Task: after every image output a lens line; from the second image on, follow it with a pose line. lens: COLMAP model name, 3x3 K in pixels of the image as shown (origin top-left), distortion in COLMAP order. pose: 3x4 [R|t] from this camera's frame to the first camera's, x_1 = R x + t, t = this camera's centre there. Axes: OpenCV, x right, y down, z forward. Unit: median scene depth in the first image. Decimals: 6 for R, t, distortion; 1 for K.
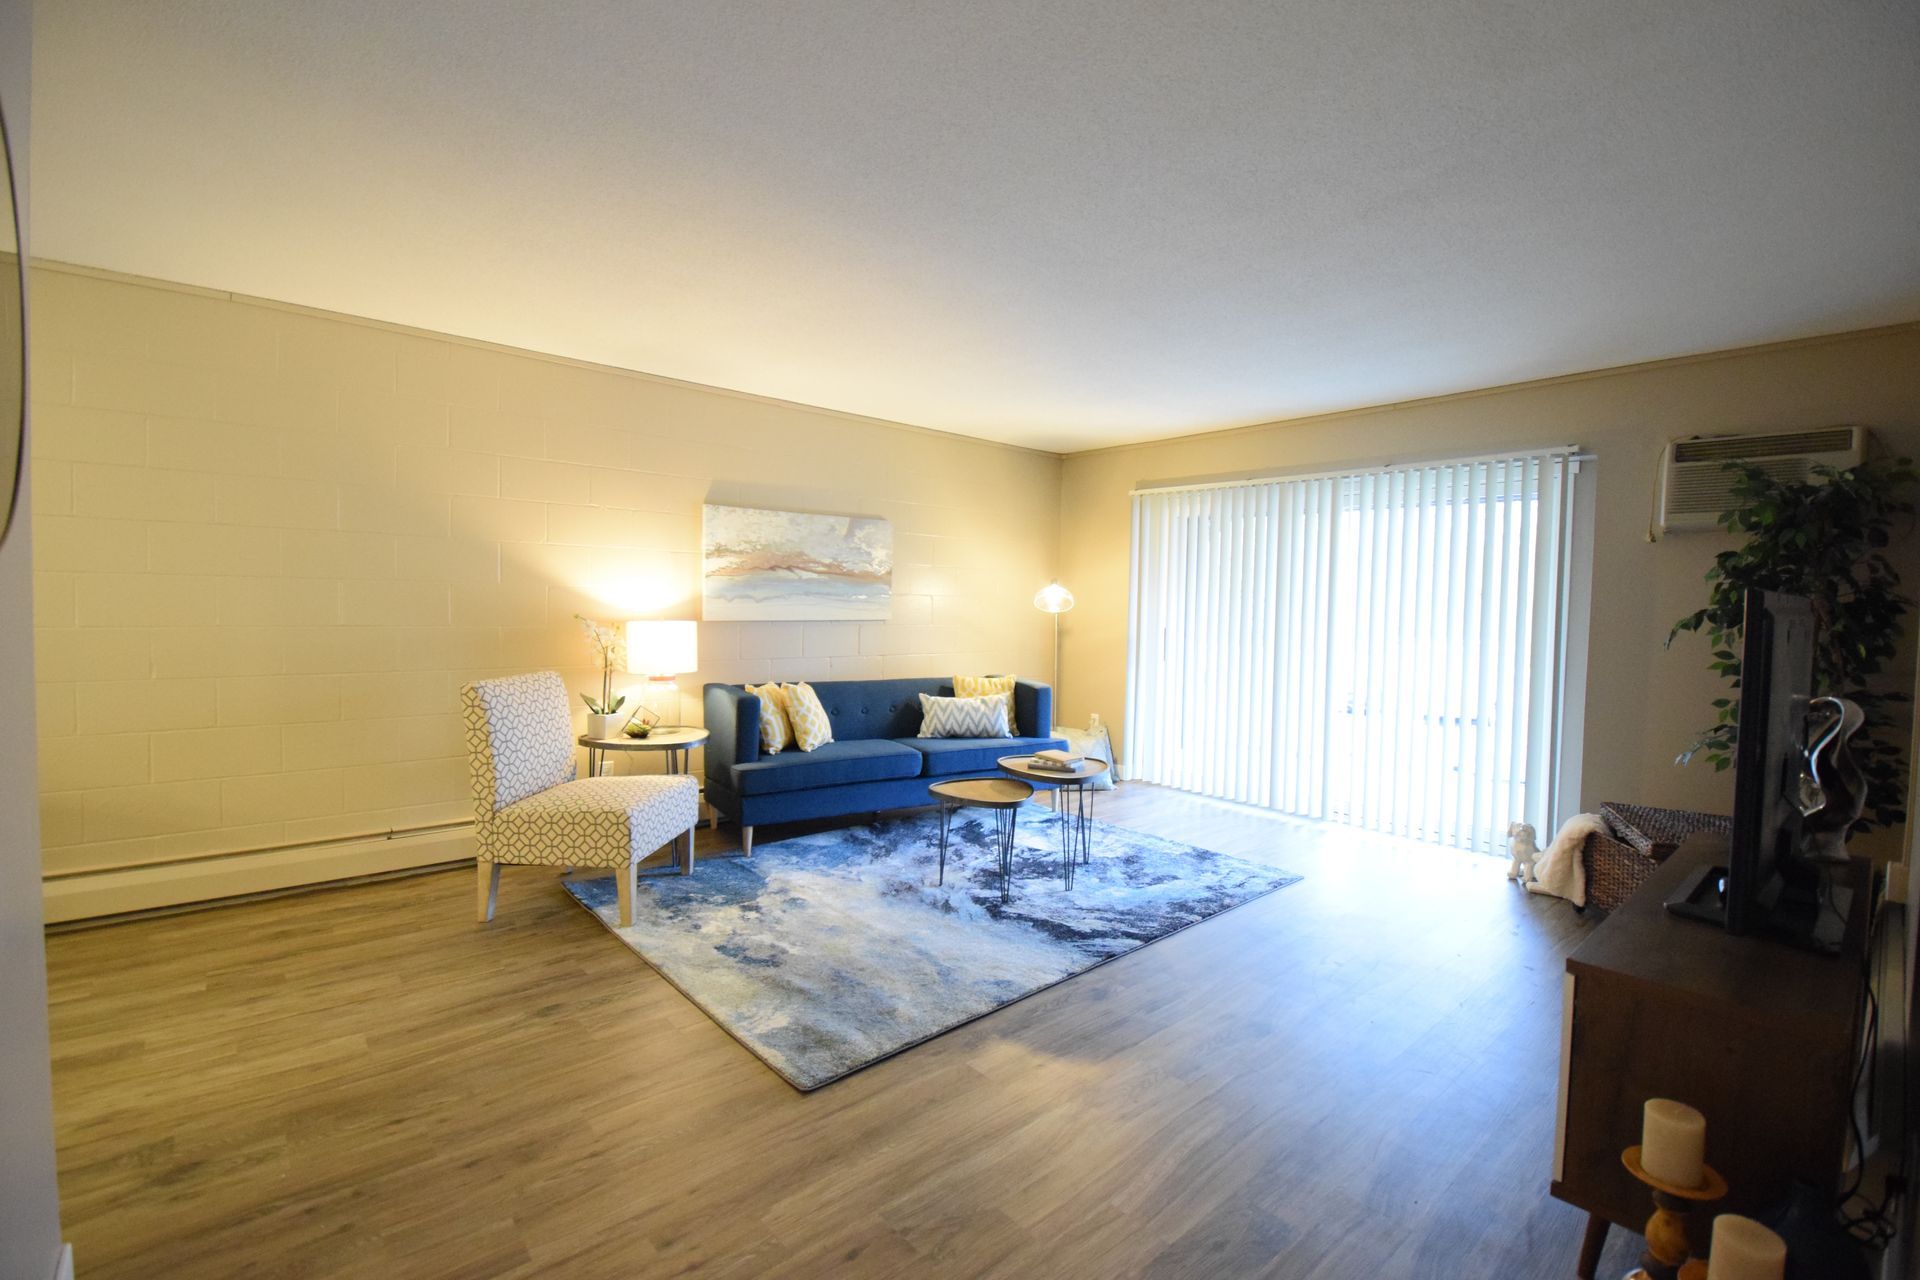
lens RADIAL K [[840.7, 0, 957.6], [0, 840.7, 631.6], [0, 0, 1]] dist [0.011465, -0.019760]
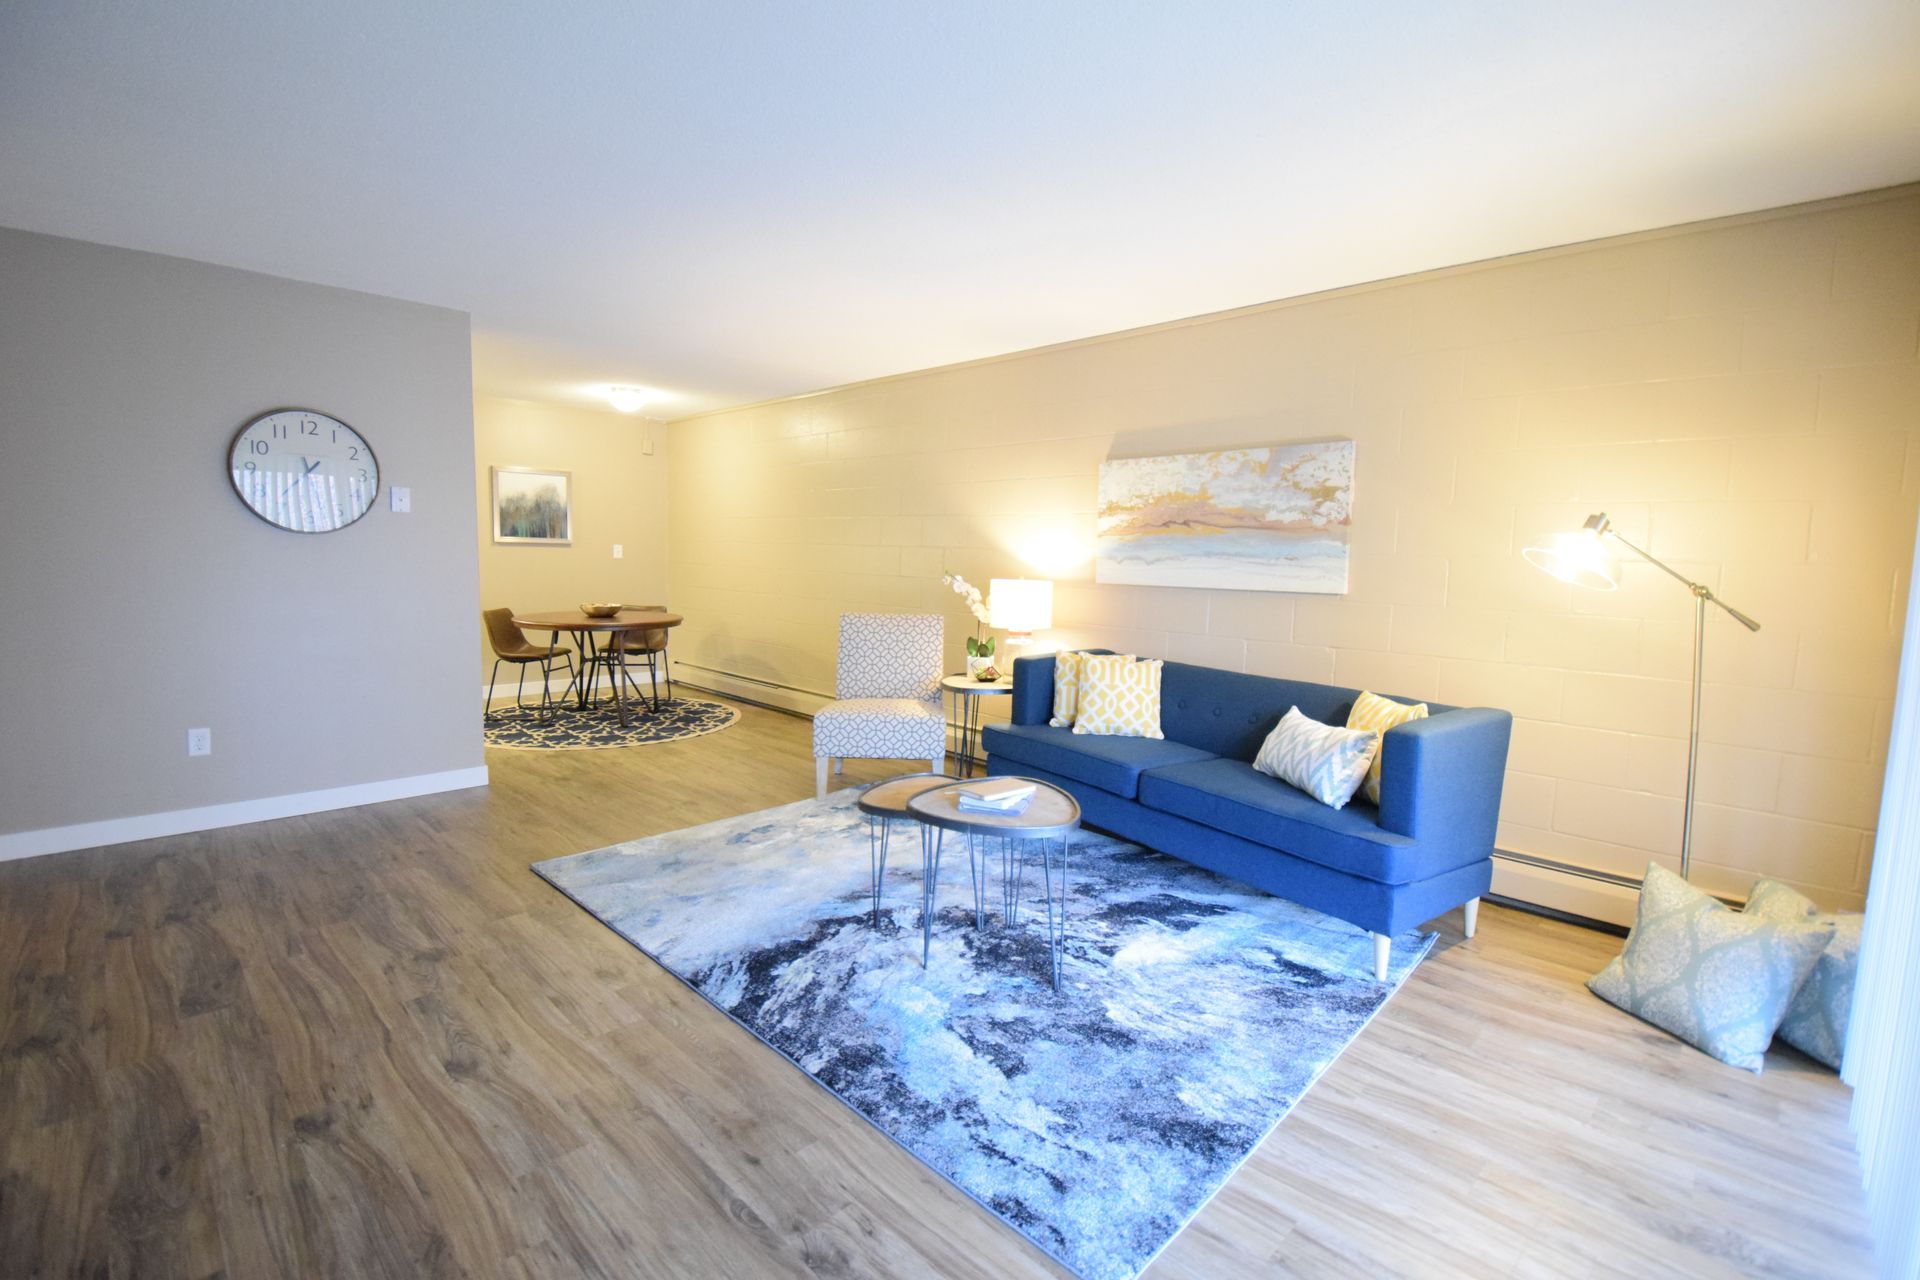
lens RADIAL K [[840.7, 0, 960.9], [0, 840.7, 627.8], [0, 0, 1]] dist [0.011465, -0.019760]
pose [[0.076705, 0.071604, -0.994479, 0.786408], [-0.058649, 0.996015, 0.067191, -0.020679], [0.995327, 0.053172, 0.080599, 0.934910]]
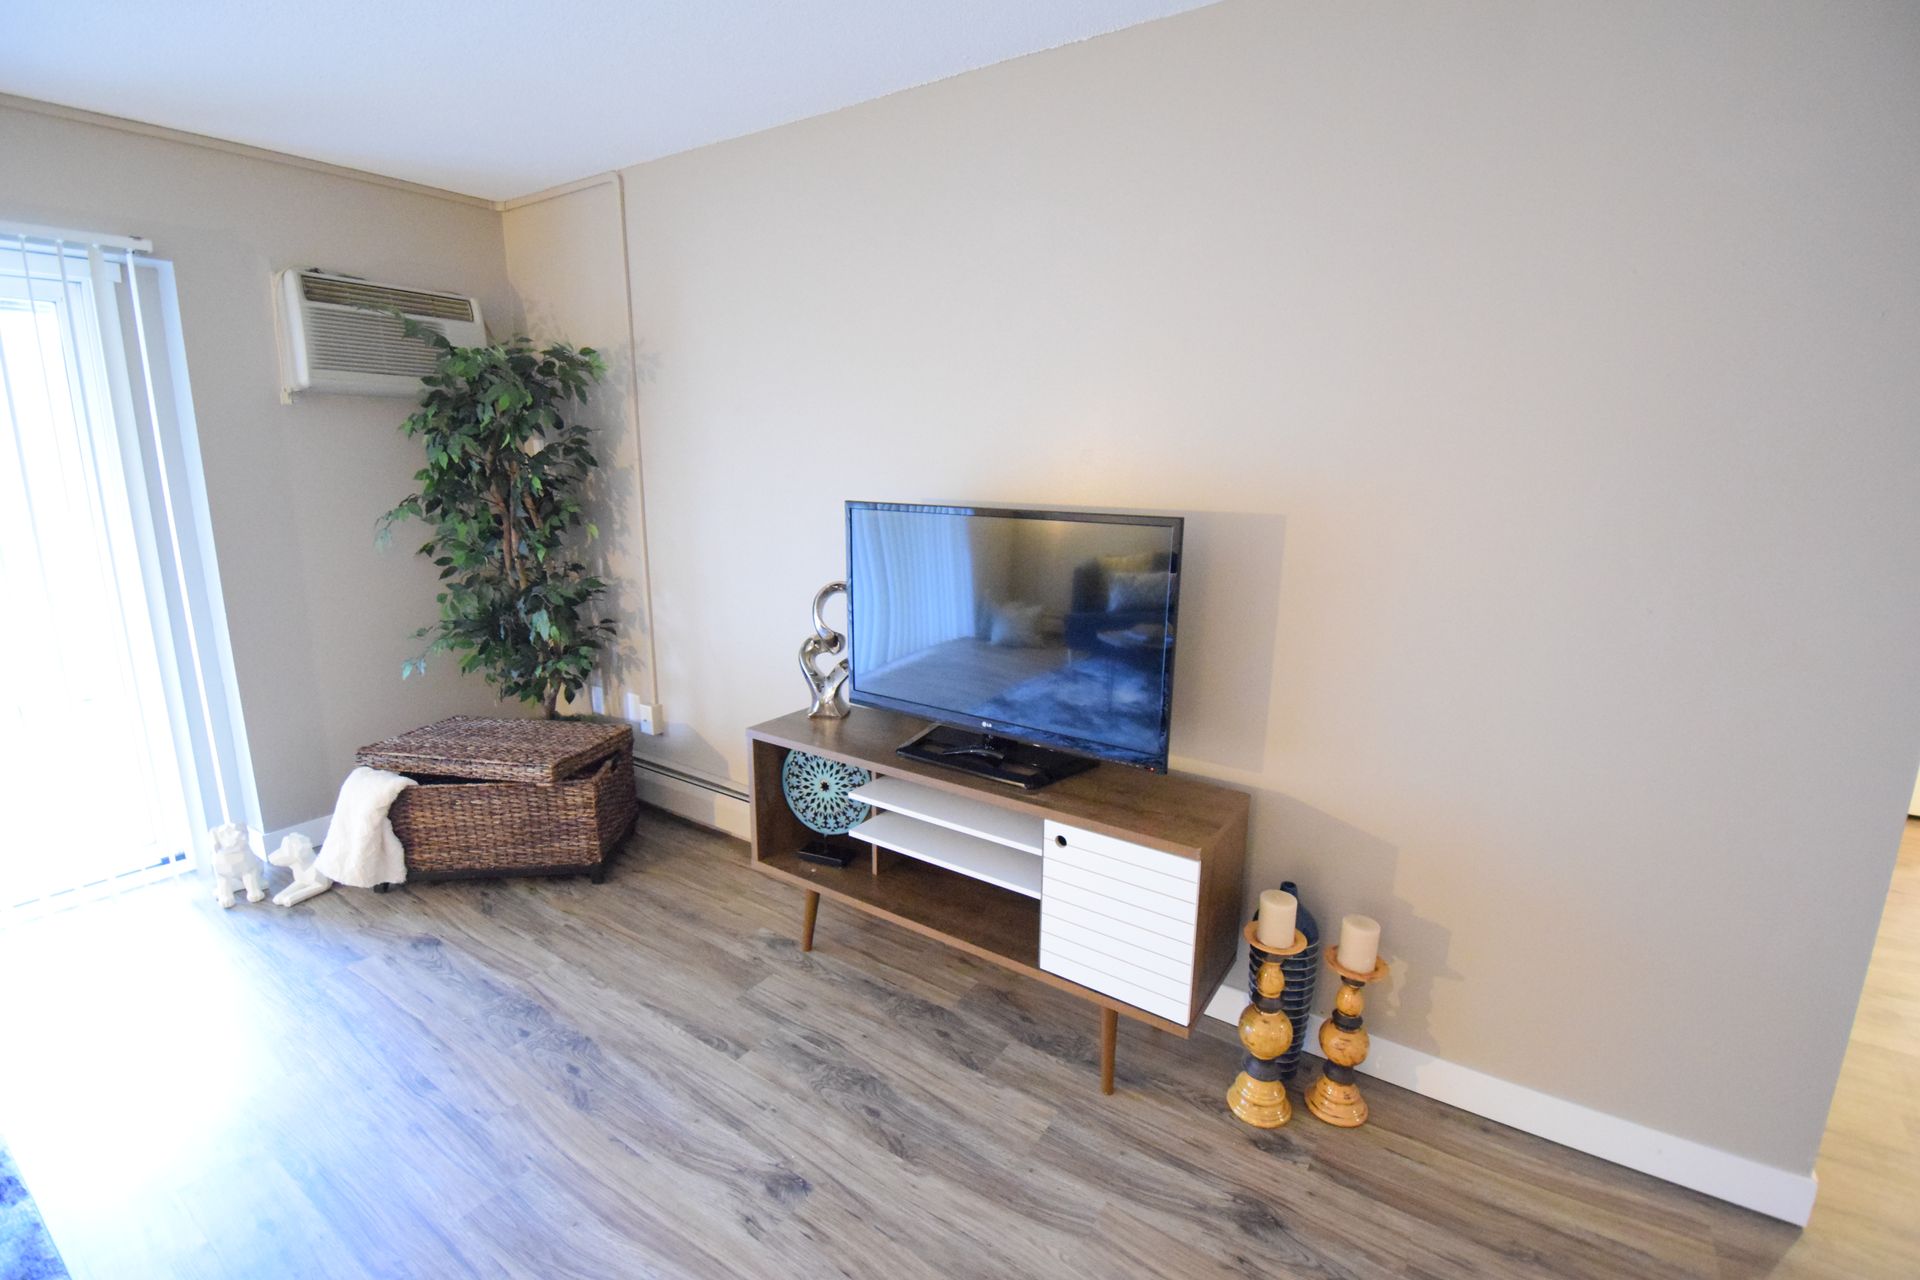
lens RADIAL K [[840.7, 0, 959.9], [0, 840.7, 641.9], [0, 0, 1]] dist [0.011465, -0.019760]
pose [[-0.254693, -0.227180, 0.939958, -0.081802], [0.021103, 0.970476, 0.240274, -0.067413], [-0.966792, 0.081032, -0.242379, 0.611560]]
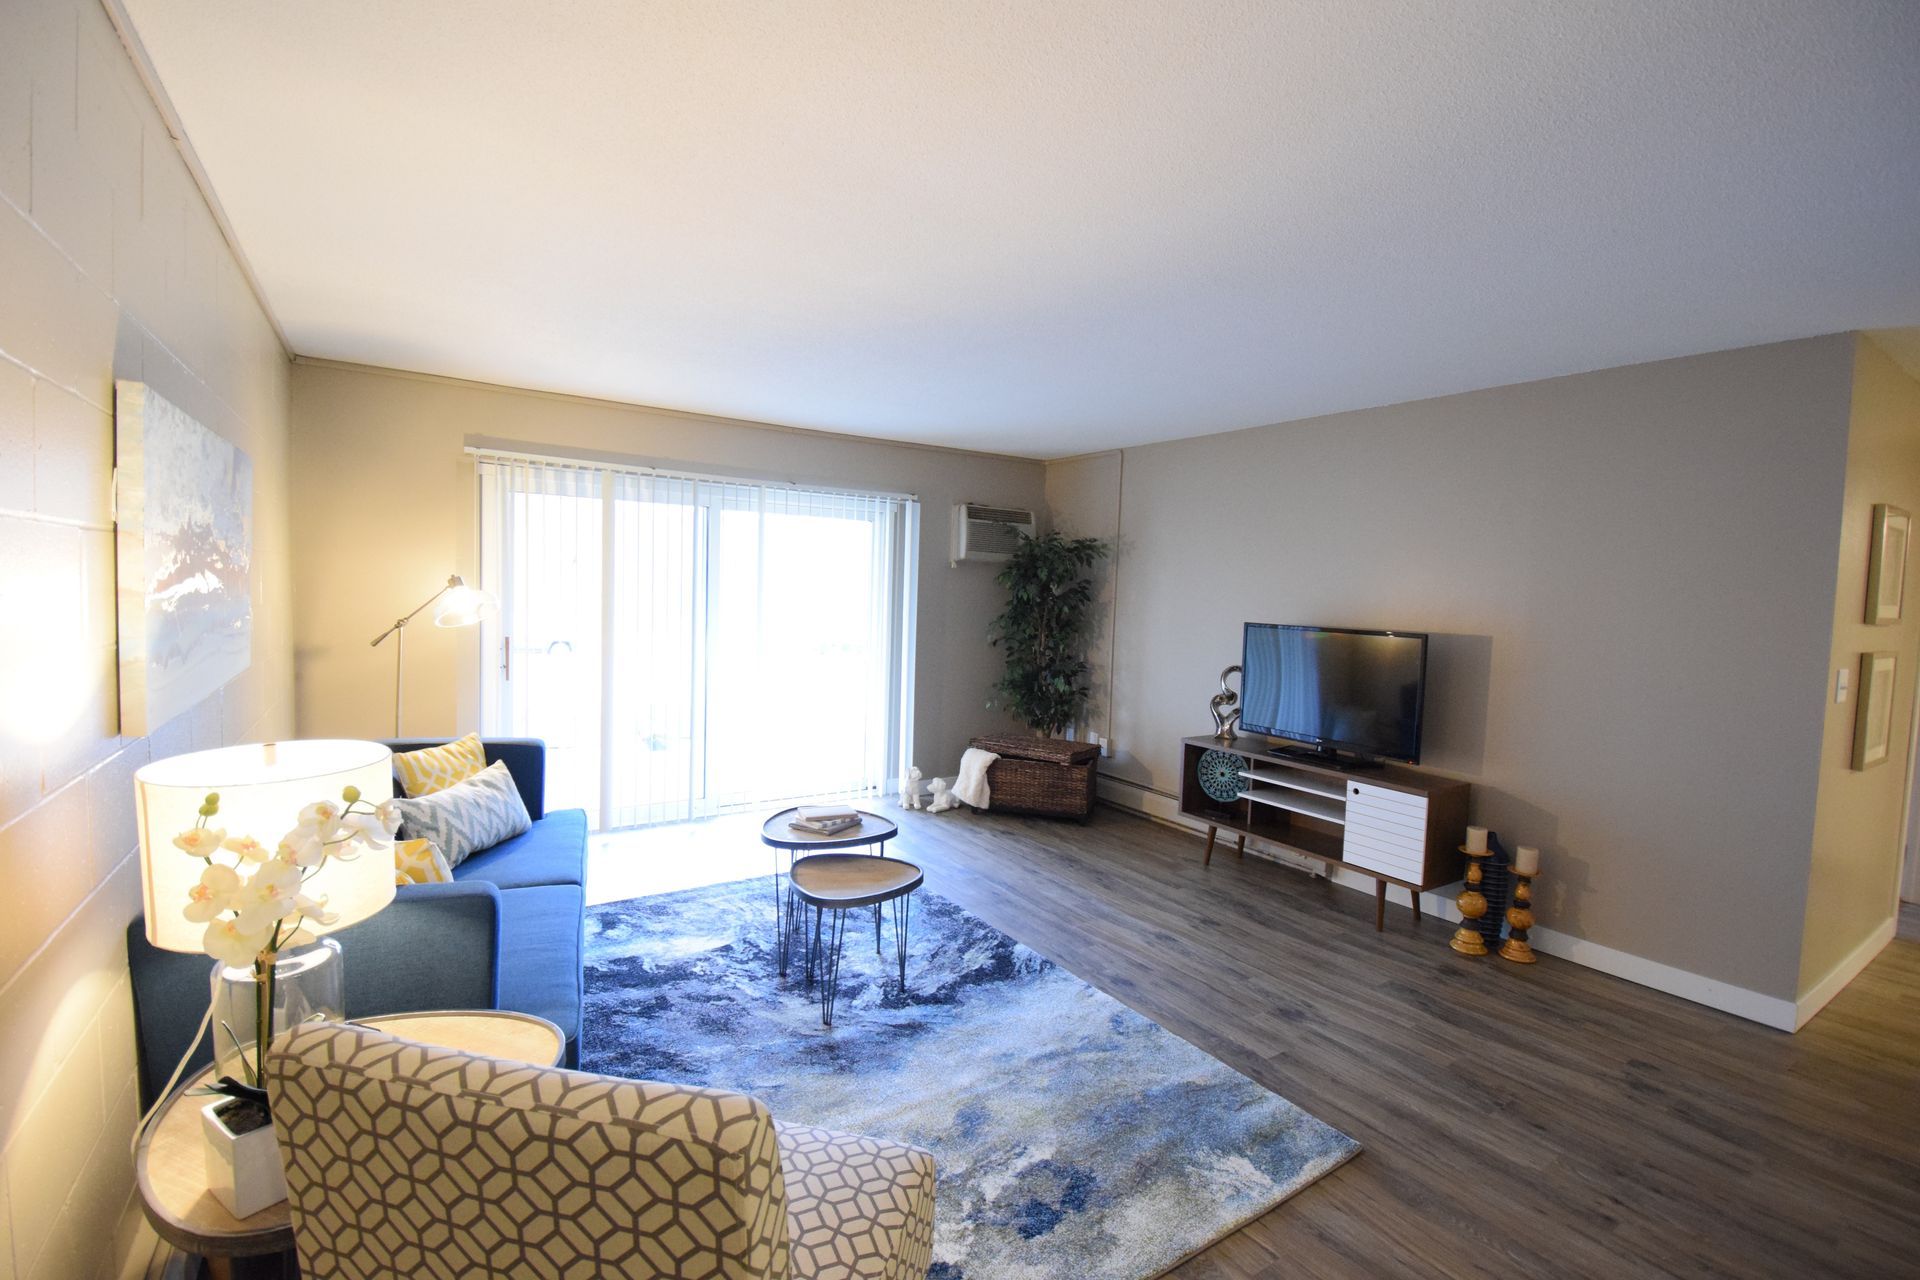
lens RADIAL K [[840.7, 0, 955.2], [0, 840.7, 638.0], [0, 0, 1]] dist [0.011465, -0.019760]
pose [[0.141529, -0.073354, 0.987213, -0.700312], [0.006527, 0.997298, 0.073167, -0.089494], [-0.989913, -0.003912, 0.141625, 0.773512]]
